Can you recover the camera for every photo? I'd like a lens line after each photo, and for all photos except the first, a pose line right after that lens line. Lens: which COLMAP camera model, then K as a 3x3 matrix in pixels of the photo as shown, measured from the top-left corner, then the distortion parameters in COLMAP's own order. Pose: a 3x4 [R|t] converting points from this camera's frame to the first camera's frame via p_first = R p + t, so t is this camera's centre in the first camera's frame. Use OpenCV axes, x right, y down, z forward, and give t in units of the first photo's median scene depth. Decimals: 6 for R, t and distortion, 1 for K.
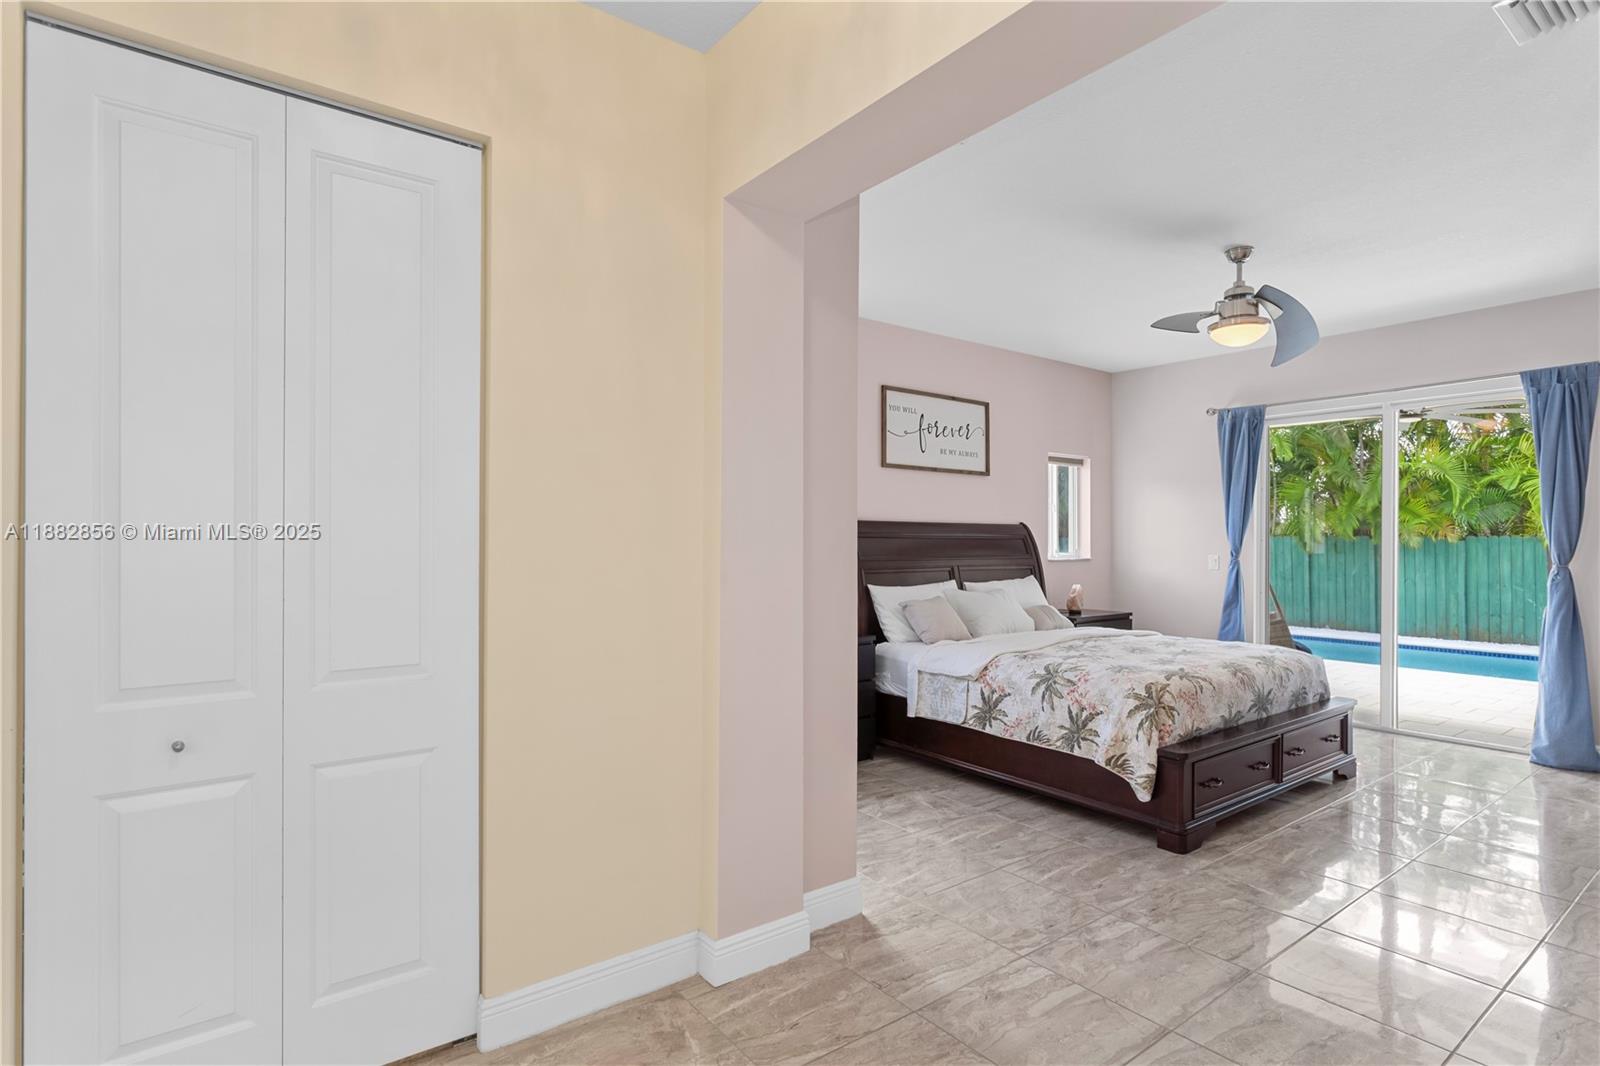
lens RADIAL K [[810.9, 0, 800.0], [0, 810.9, 533.0], [0, 0, 1]] dist [-0.000466, 0.006578]
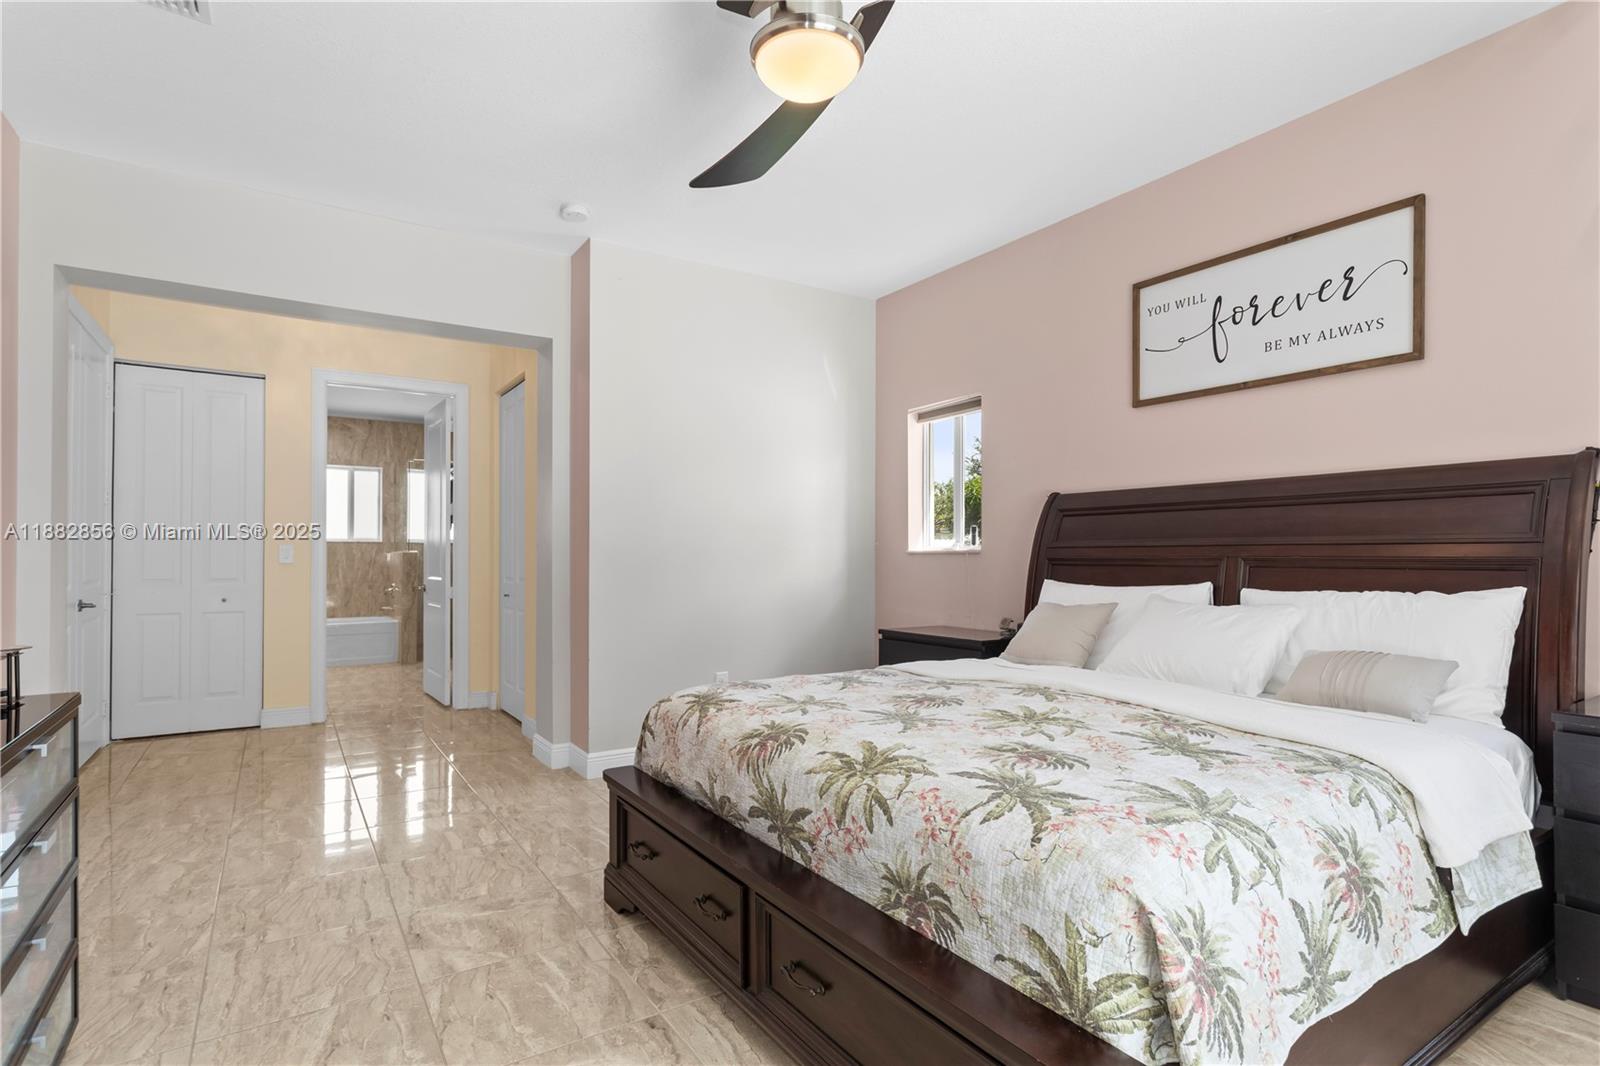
lens RADIAL K [[802.2, 0, 797.6], [0, 802.2, 541.6], [0, 0, 1]] dist [-0.002986, 0.000095]
pose [[-0.076925, -0.021408, -0.996807, 1.005250], [0.007446, 0.999729, -0.022046, 0.052404], [0.997009, -0.009118, -0.076745, 1.008167]]
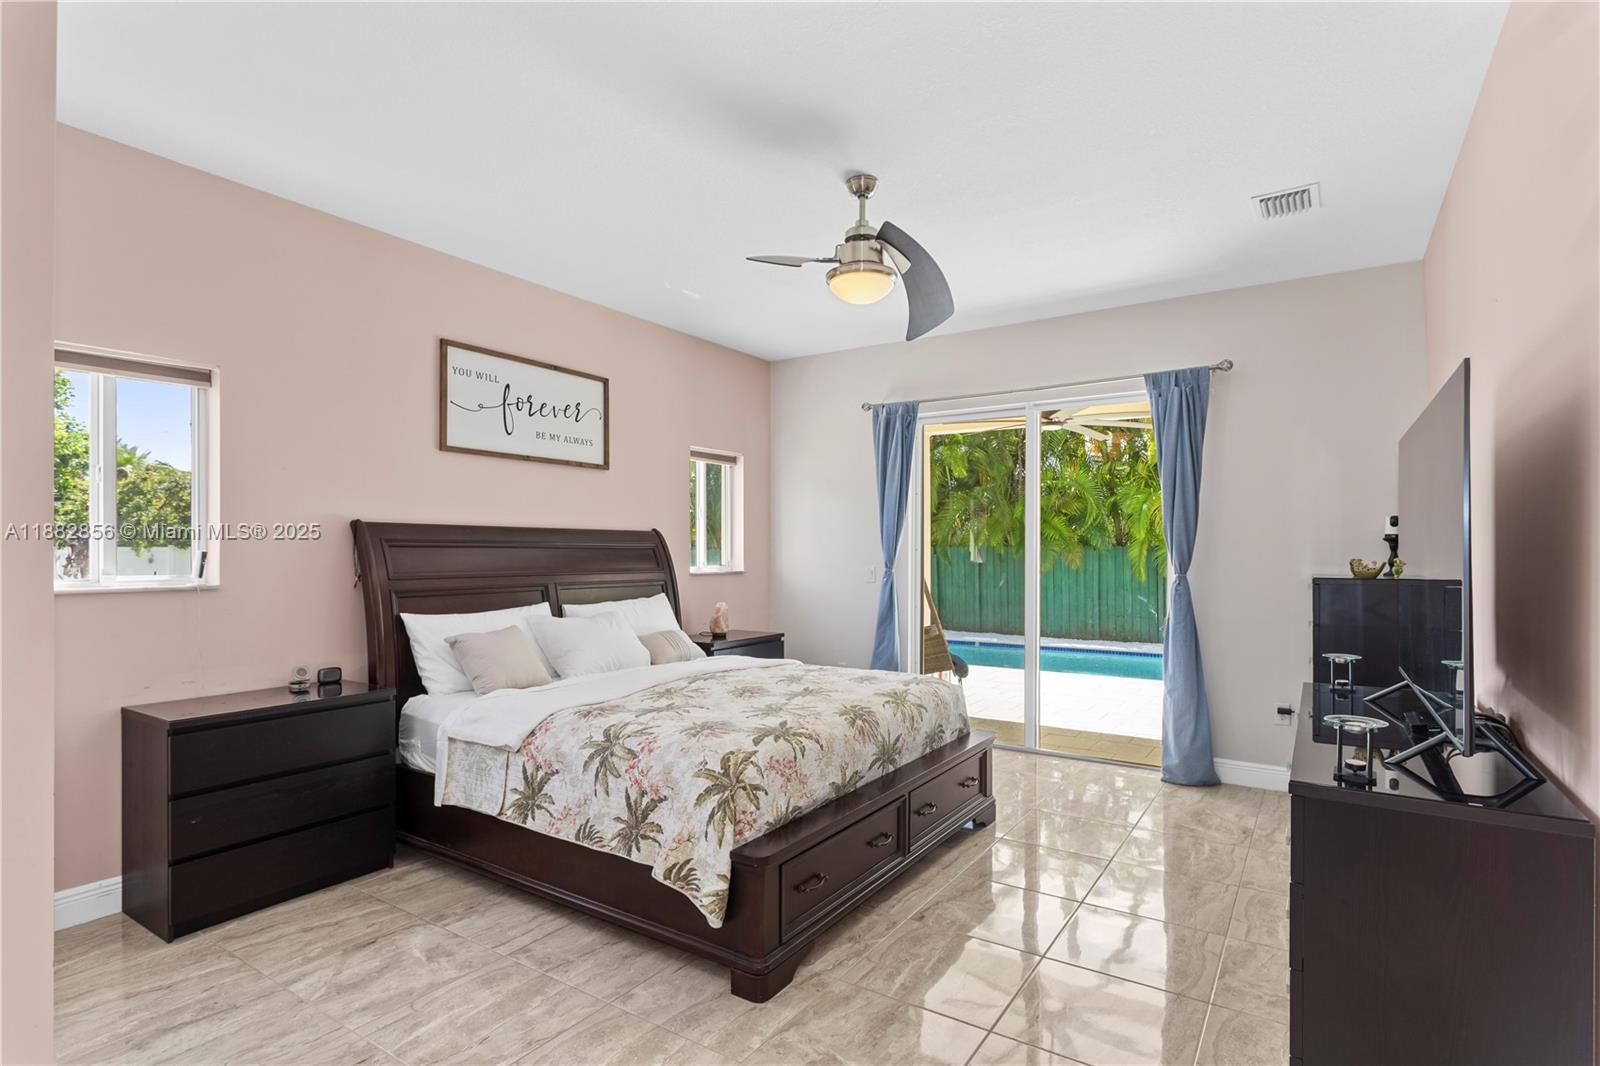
lens RADIAL K [[802.2, 0, 797.6], [0, 802.2, 541.6], [0, 0, 1]] dist [-0.002986, 0.000095]
pose [[0.947139, 0.000731, 0.320823, 0.227065], [0.000472, 0.999993, -0.003671, 0.004662], [-0.320823, 0.003628, 0.947132, 0.277065]]
